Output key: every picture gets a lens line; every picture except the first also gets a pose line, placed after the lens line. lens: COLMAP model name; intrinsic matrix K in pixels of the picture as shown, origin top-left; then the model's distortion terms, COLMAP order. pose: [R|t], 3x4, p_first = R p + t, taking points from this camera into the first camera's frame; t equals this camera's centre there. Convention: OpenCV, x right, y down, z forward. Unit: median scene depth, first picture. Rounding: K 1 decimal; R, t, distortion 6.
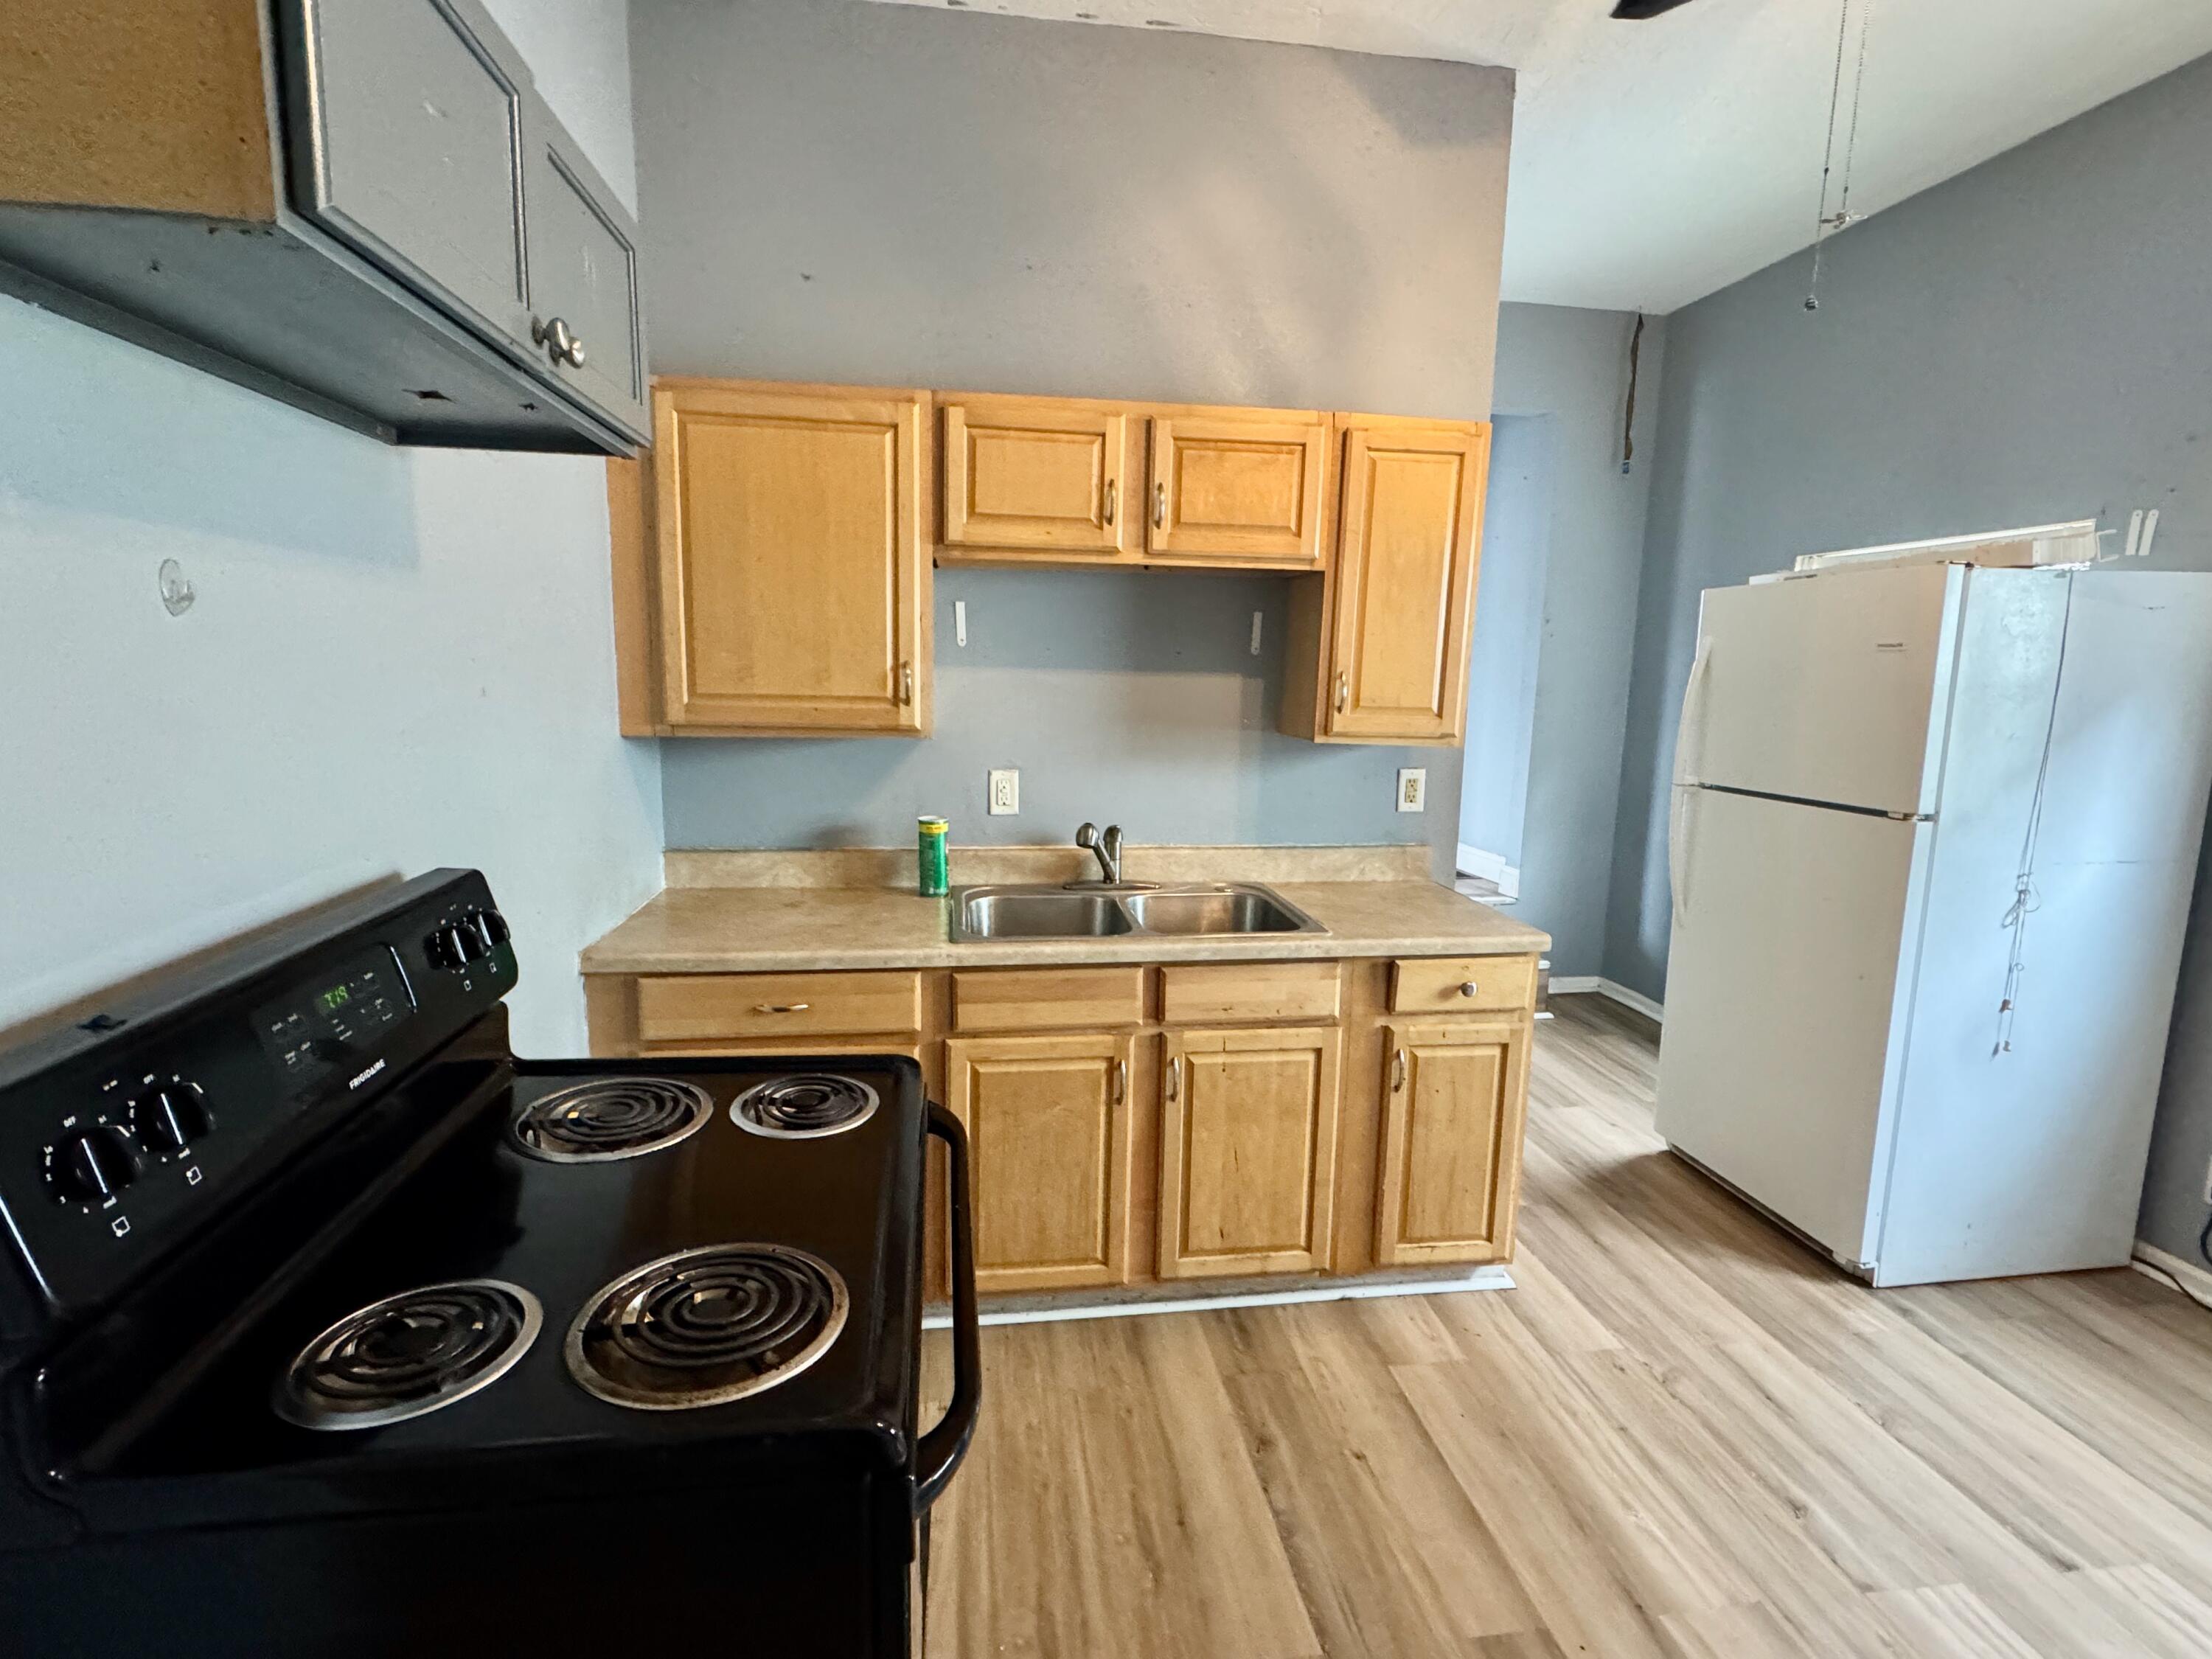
lens RADIAL K [[1028.1, 0, 1104.3], [0, 1028.1, 827.3], [0, 0, 1]] dist [-0.002233, 0.000200]
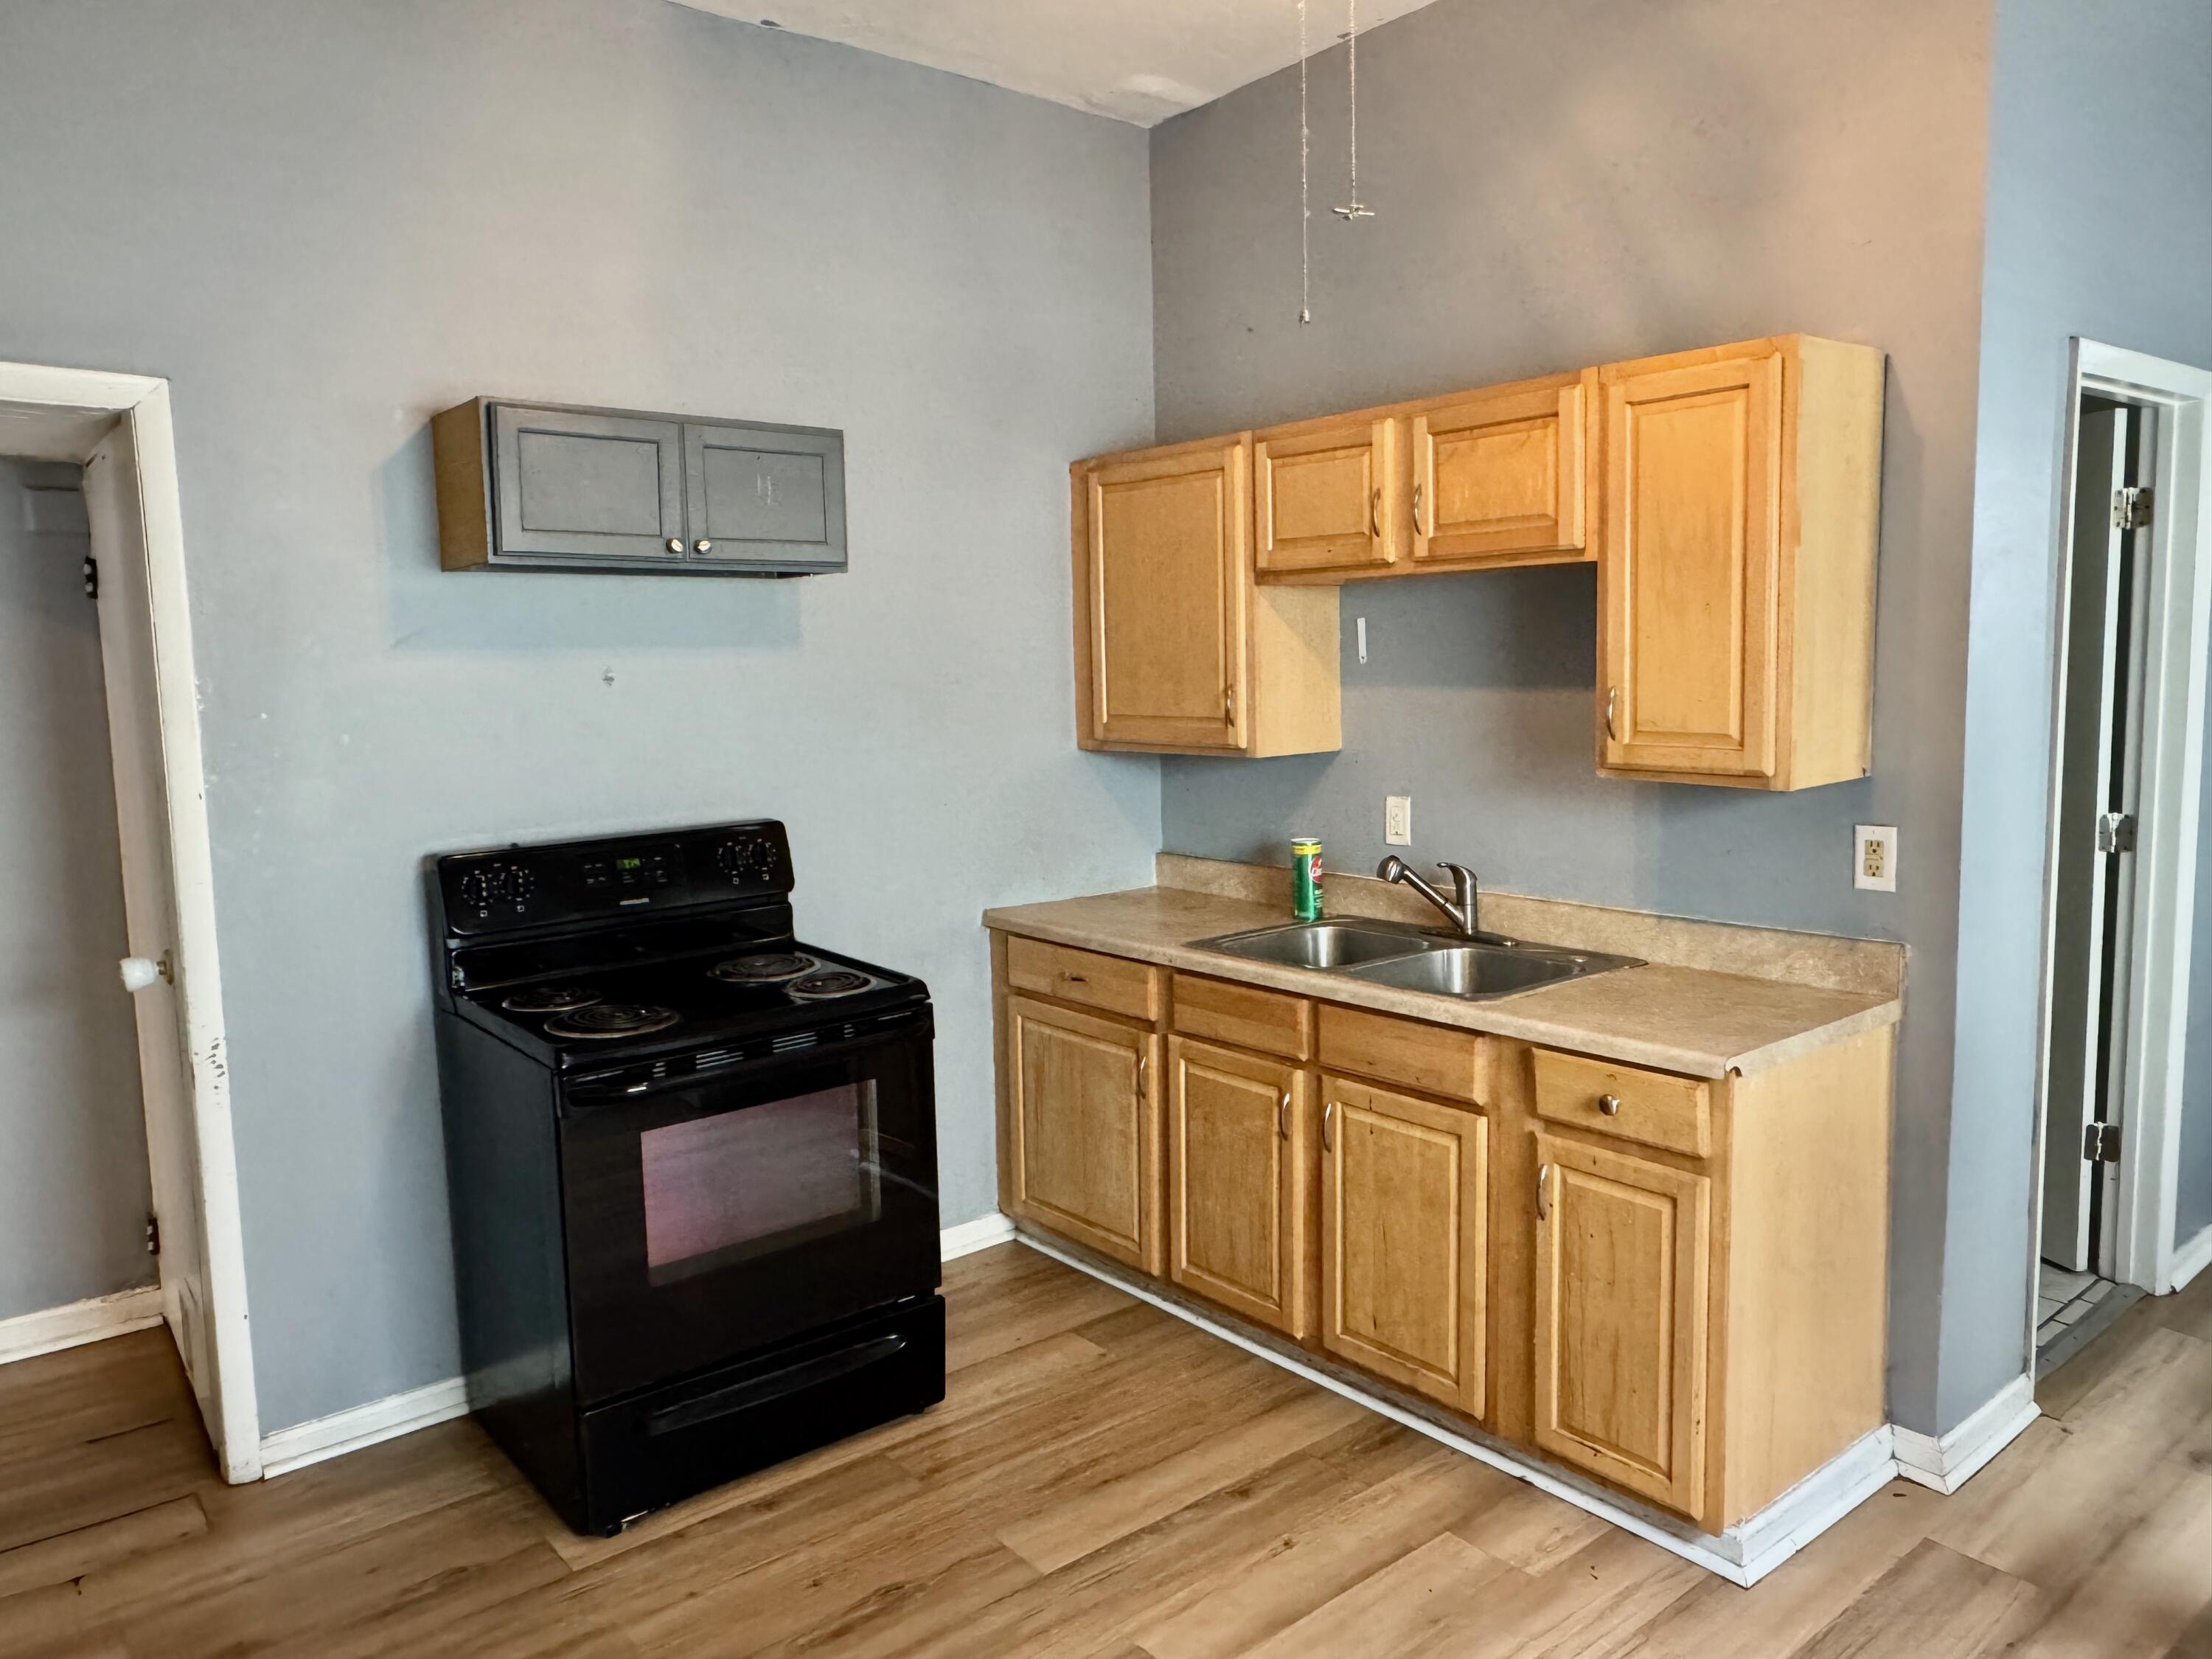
lens RADIAL K [[1533.9, 0, 1106.0], [0, 1533.9, 829.5], [0, 0, 1]] dist [-0.000920, -0.000100]
pose [[0.514790, 0.064514, -0.854886, 1.094268], [-0.102397, 0.994653, 0.013401, -0.020808], [0.851180, 0.080639, 0.518643, 0.082453]]
